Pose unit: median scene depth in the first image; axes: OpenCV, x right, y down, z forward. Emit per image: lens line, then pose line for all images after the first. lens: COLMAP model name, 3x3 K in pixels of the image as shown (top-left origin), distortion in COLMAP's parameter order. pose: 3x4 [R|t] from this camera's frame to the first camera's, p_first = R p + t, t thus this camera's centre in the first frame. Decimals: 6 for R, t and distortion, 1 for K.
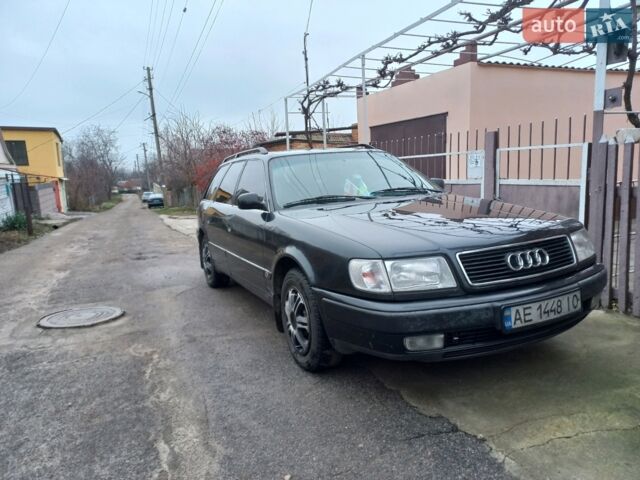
lens RADIAL K [[469.4, 0, 317.0], [0, 469.4, 243.3], [0, 0, 1]] dist [0.027590, 0.001900]
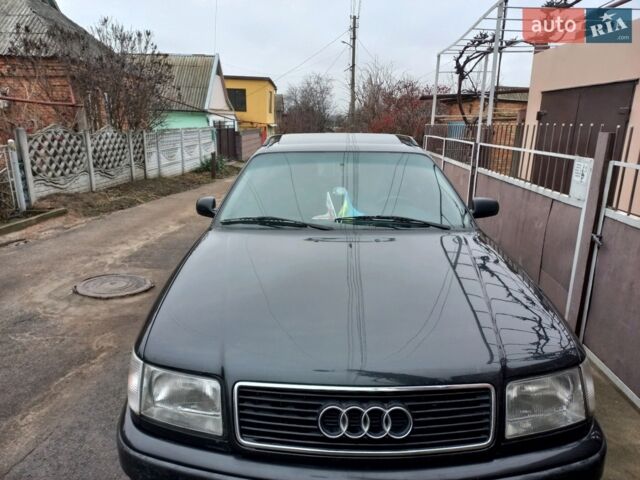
lens RADIAL K [[456.8, 0, 312.1], [0, 456.8, 252.7], [0, 0, 1]] dist [0.008404, -0.003381]
pose [[0.893445, 0.176538, -0.413026, 0.134555], [-0.121168, 0.980163, 0.156840, -0.056767], [0.432521, -0.090082, 0.897112, 0.120149]]
